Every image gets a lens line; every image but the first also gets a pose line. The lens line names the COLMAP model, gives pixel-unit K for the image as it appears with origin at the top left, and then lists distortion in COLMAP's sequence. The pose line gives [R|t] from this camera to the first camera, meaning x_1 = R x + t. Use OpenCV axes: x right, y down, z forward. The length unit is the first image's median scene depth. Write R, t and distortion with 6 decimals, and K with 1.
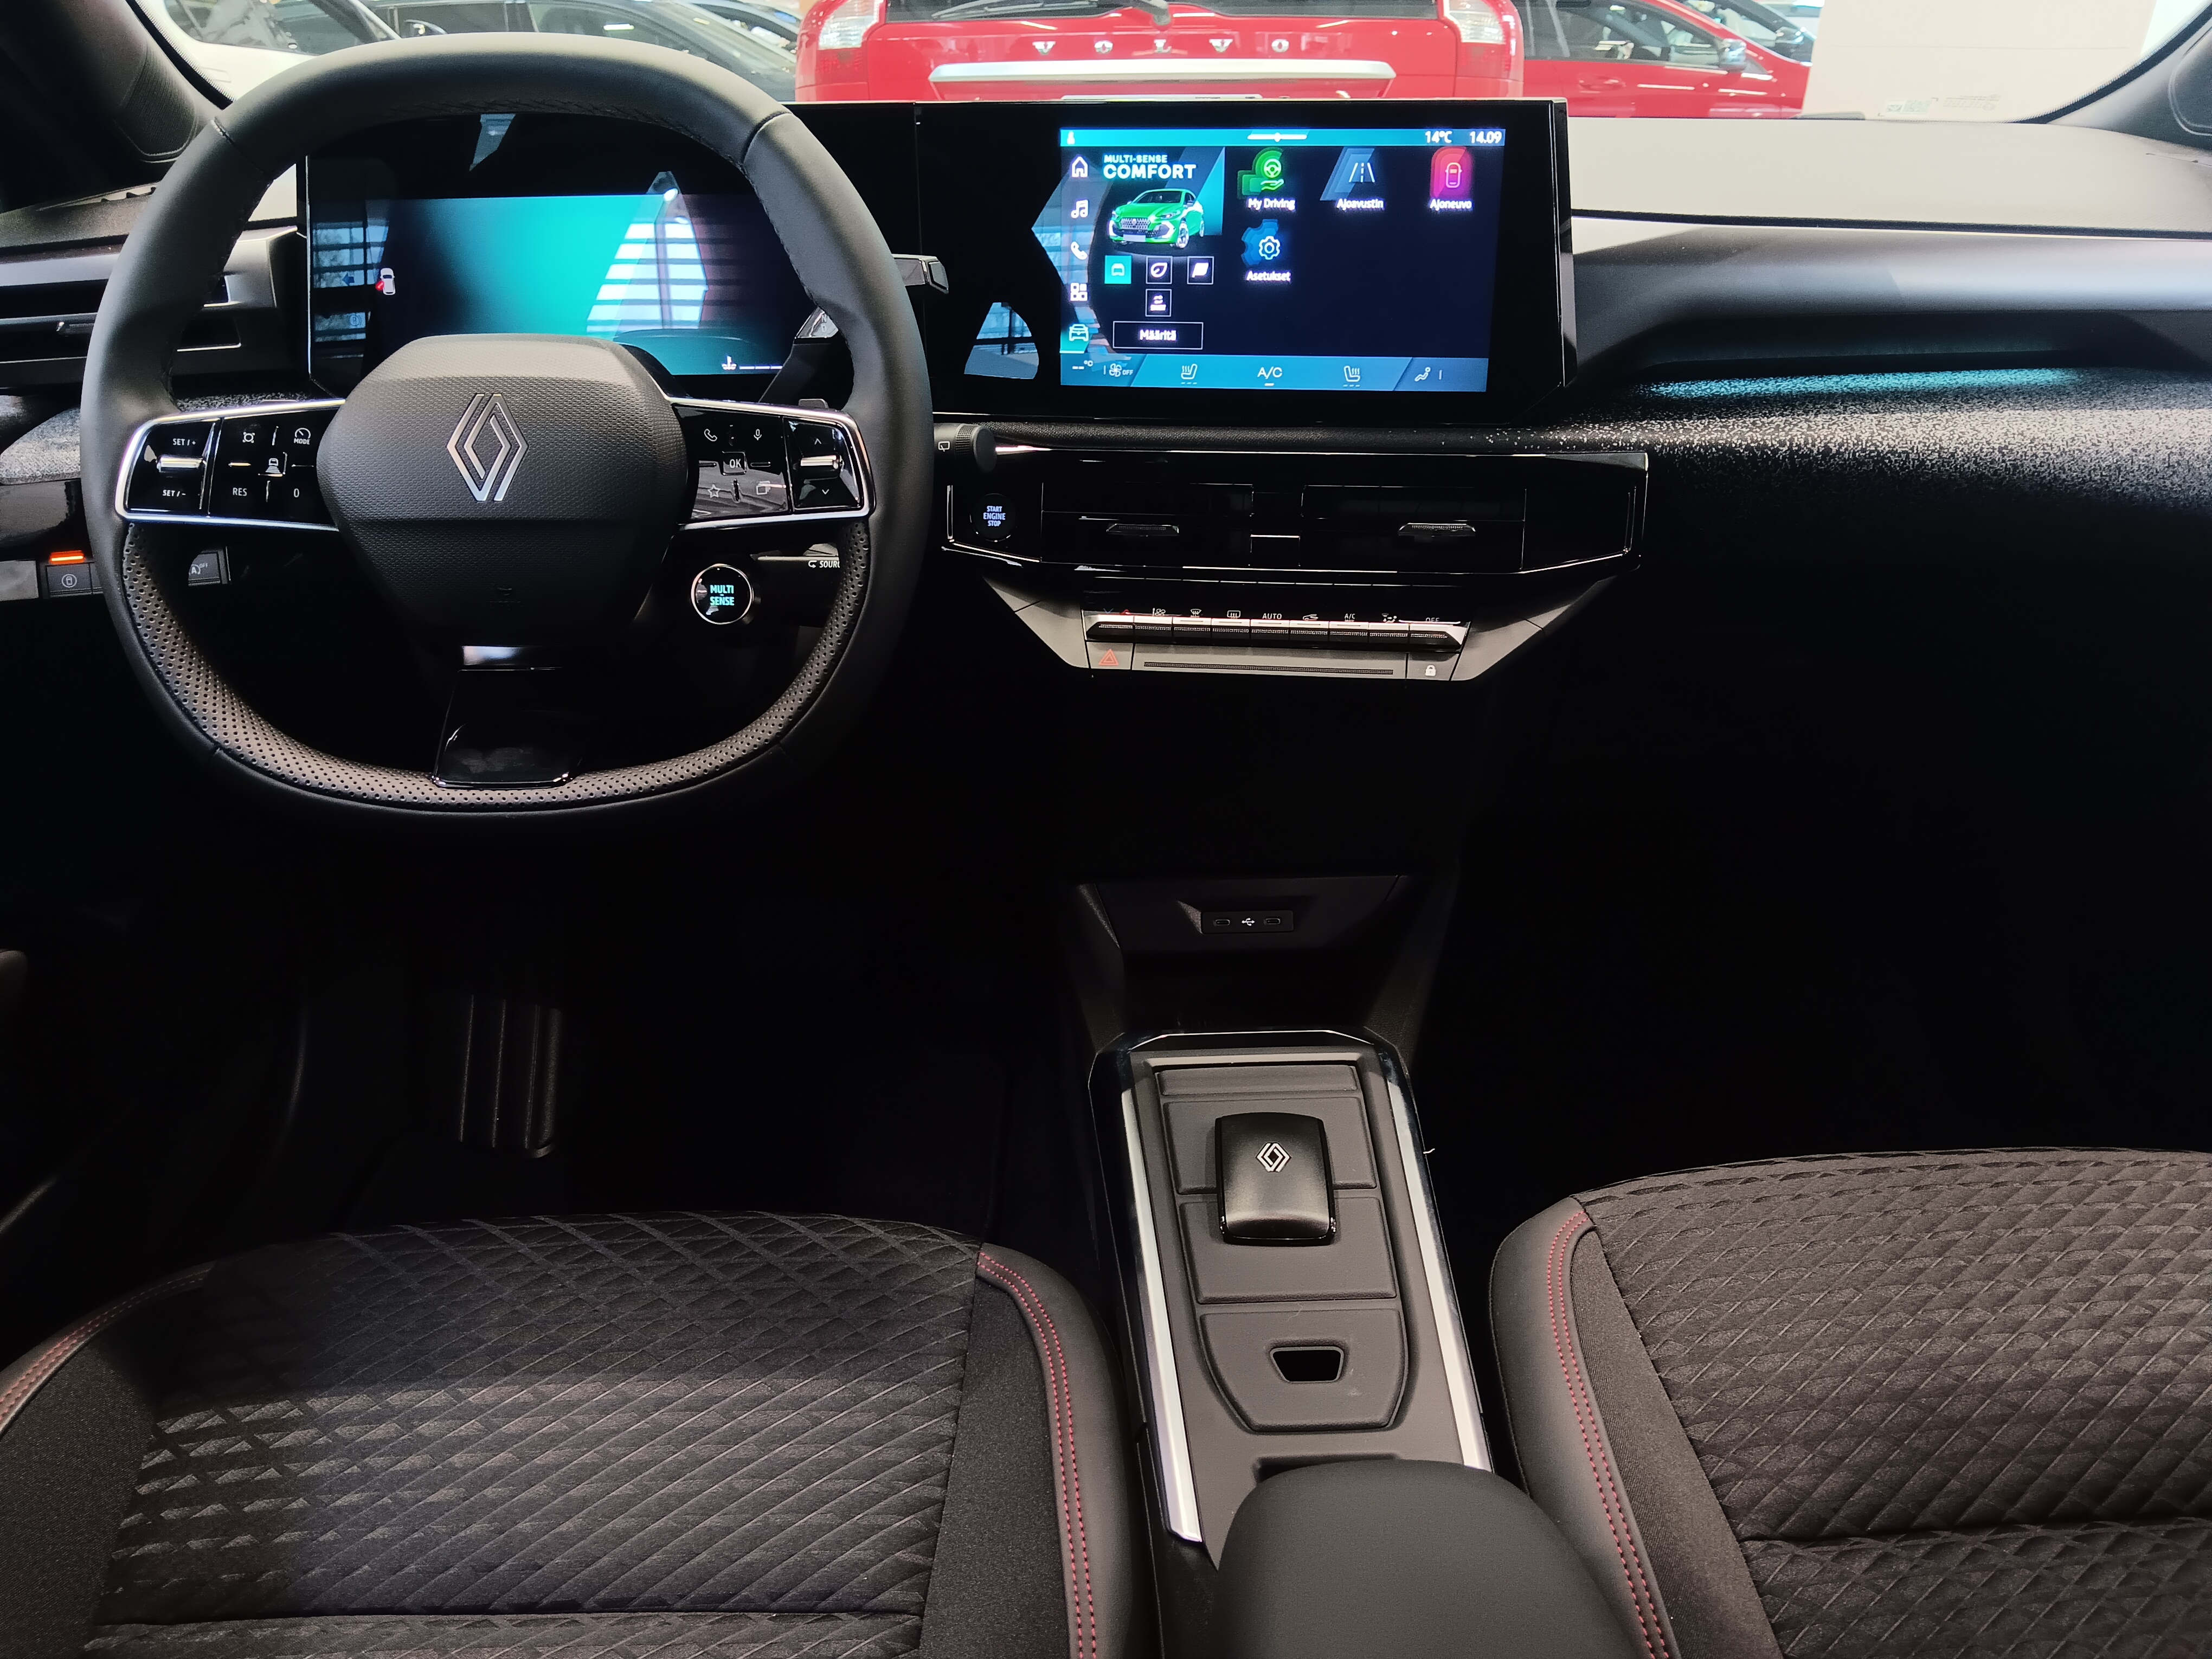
lens RADIAL K [[1757.1, 0, 1104.6], [0, 1757.1, 860.5], [0, 0, 1]] dist [0.044877, -0.100984]
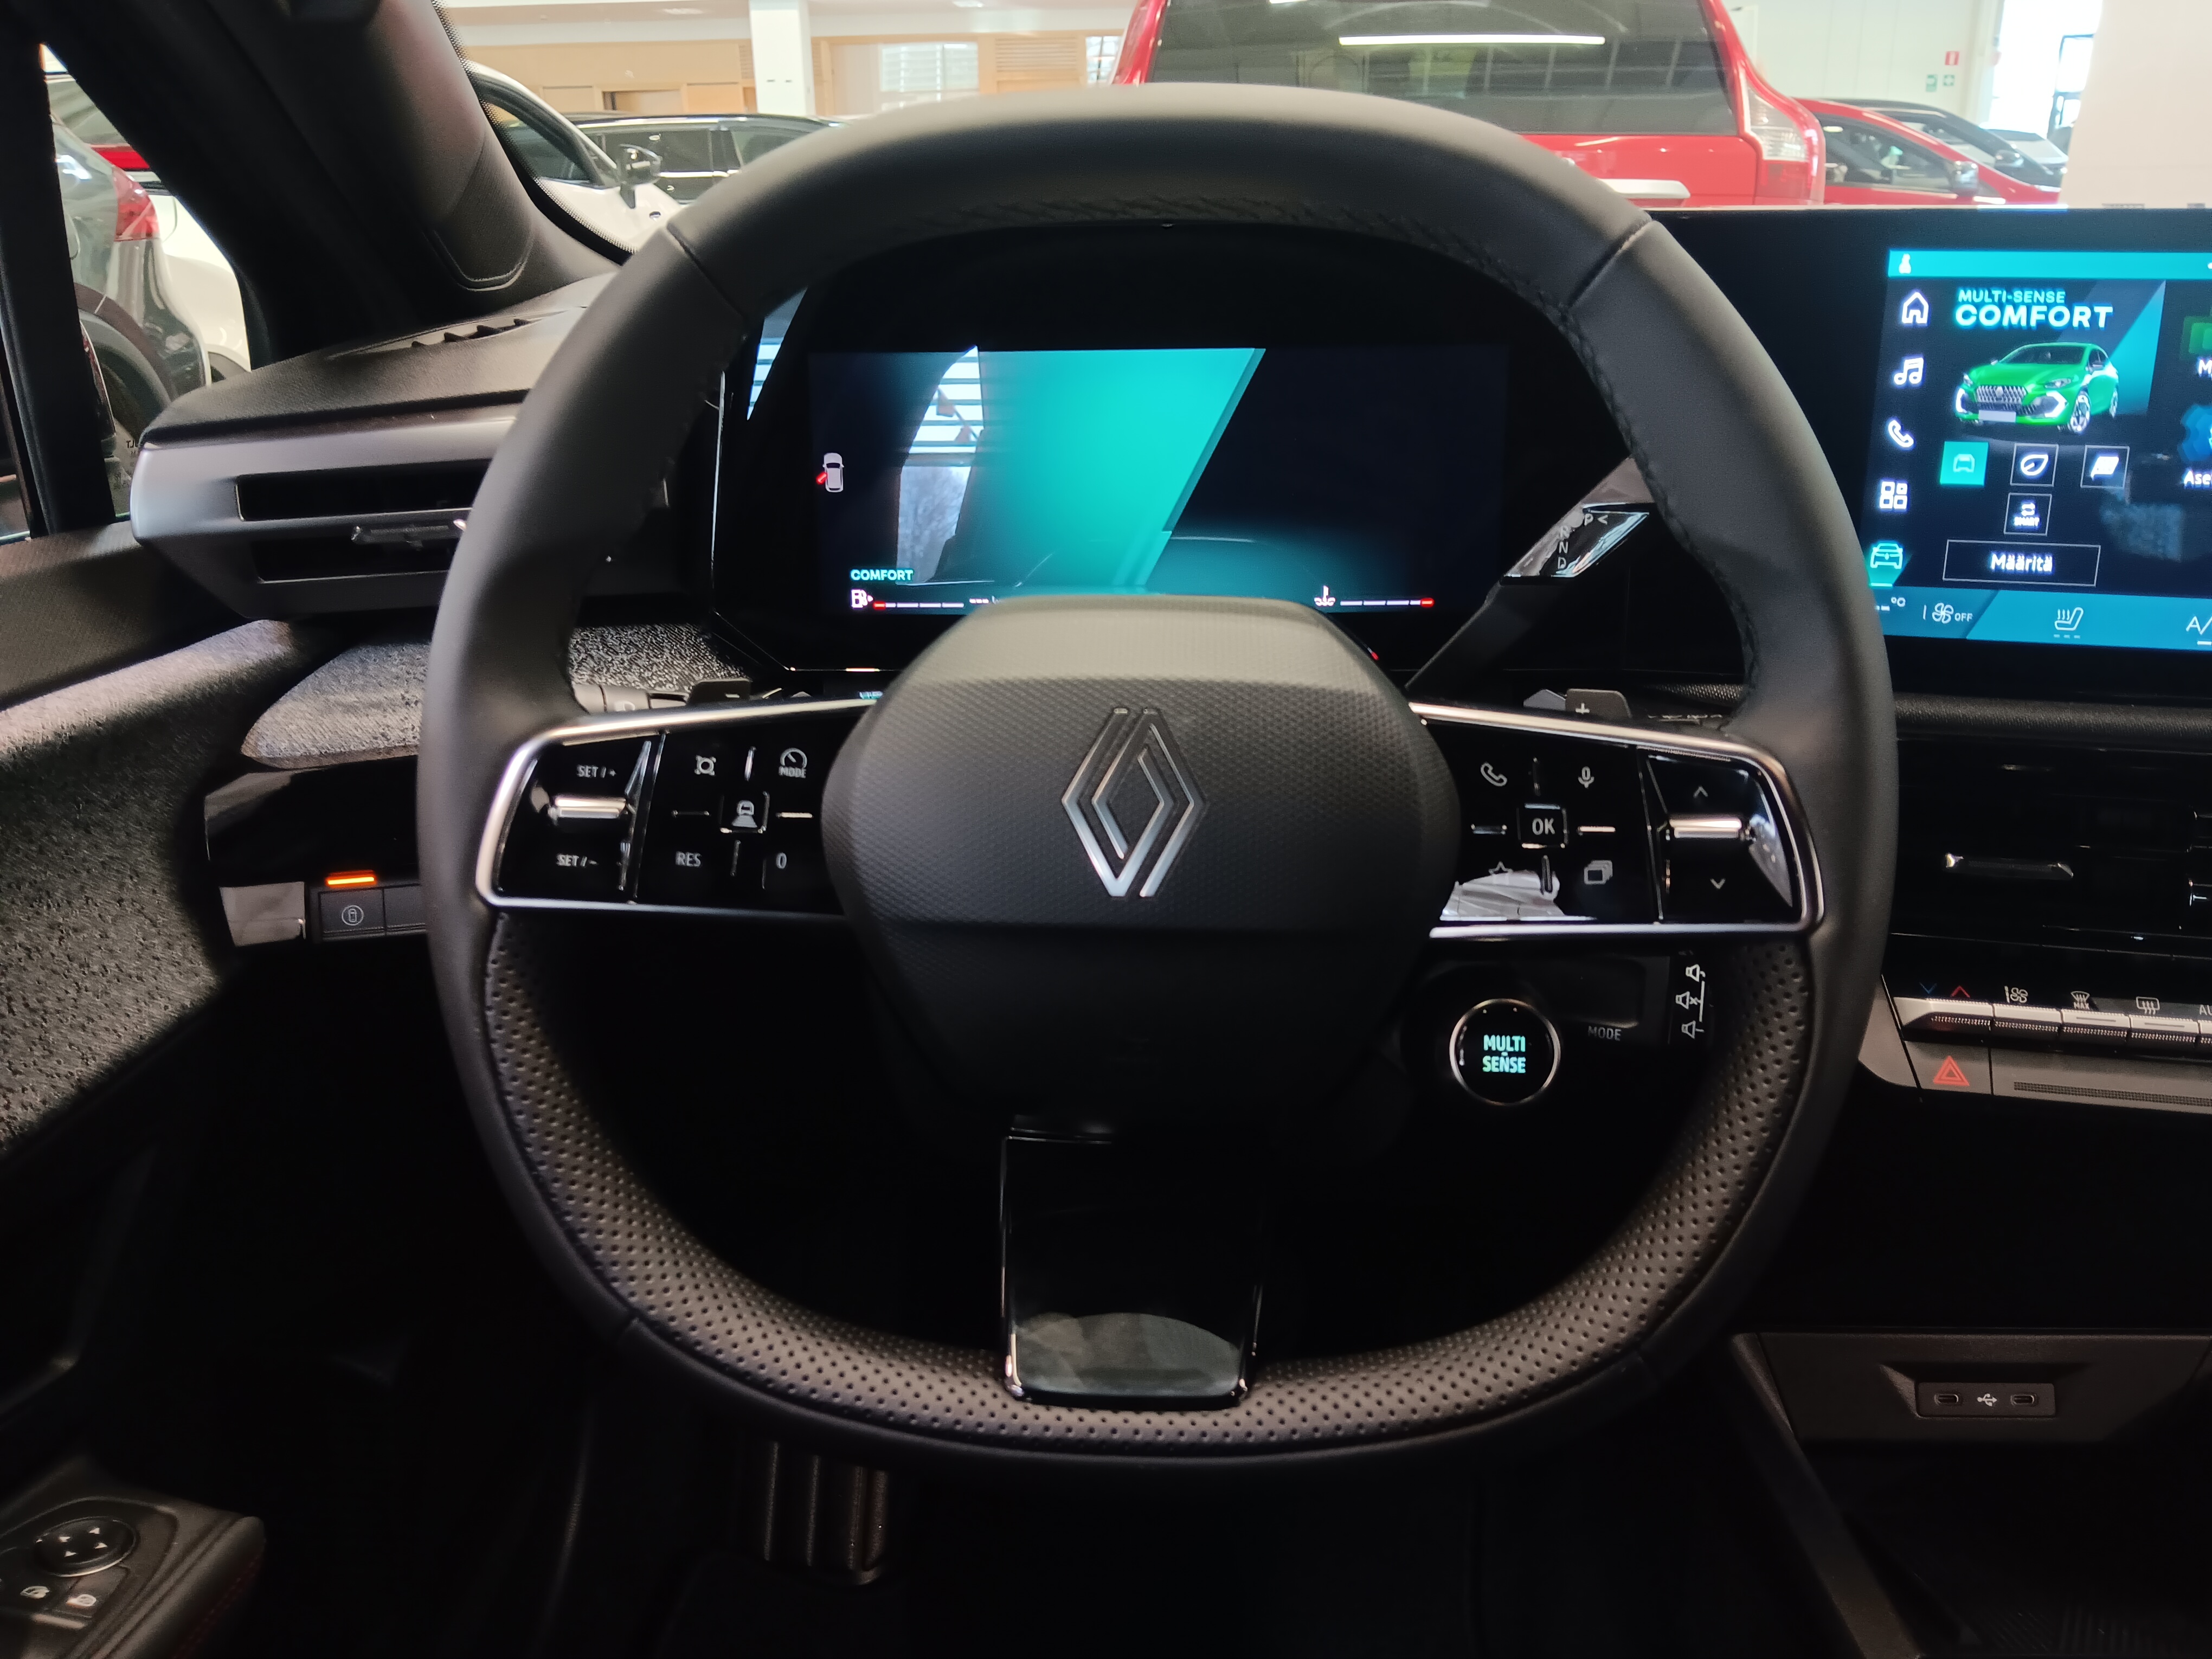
lens RADIAL K [[1757.1, 0, 1108.3], [0, 1757.1, 844.6], [0, 0, 1]] dist [0.044877, -0.100984]
pose [[0.997002, 0.023836, -0.073610, -0.255721], [-0.028890, 0.997241, -0.068376, -0.147355], [0.071777, 0.070298, 0.994940, 0.358110]]
